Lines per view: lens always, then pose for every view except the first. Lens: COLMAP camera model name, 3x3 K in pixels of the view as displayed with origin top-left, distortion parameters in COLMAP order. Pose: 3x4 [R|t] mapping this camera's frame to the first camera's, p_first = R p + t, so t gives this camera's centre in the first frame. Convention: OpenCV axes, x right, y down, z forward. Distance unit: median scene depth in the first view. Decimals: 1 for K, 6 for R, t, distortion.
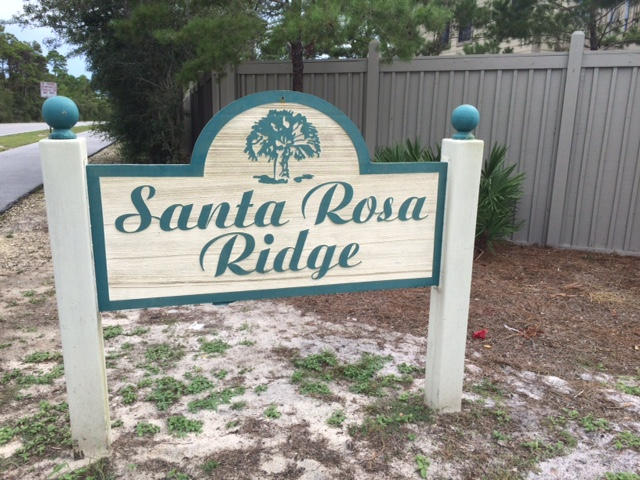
lens RADIAL K [[544.3, 0, 320.0], [0, 544.3, 240.0], [0, 0, 1]] dist [0.002942, 0.005834]
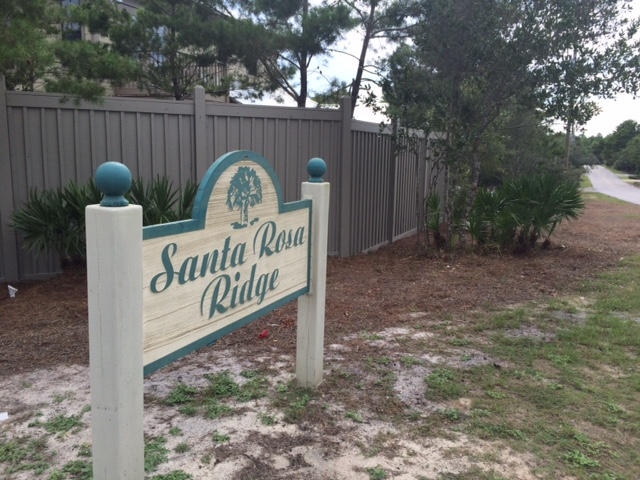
lens RADIAL K [[544.3, 0, 320.0], [0, 544.3, 240.0], [0, 0, 1]] dist [0.002942, 0.005834]
pose [[0.641922, -0.129037, 0.755834, -0.854804], [0.166982, 0.985605, 0.026447, -0.080522], [-0.748367, 0.109234, 0.654229, 0.107320]]
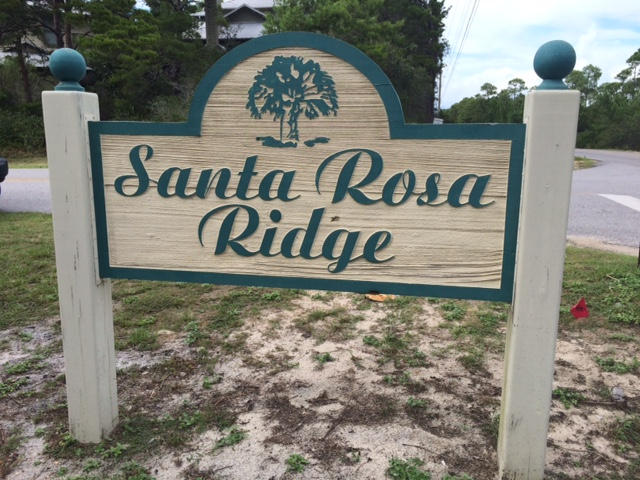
lens RADIAL K [[544.3, 0, 320.0], [0, 544.3, 240.0], [0, 0, 1]] dist [0.002942, 0.005834]
pose [[0.897590, 0.084062, -0.432742, 0.331254], [-0.096866, 0.995269, -0.007583, 0.034345], [0.430057, 0.048724, 0.901486, 0.290212]]
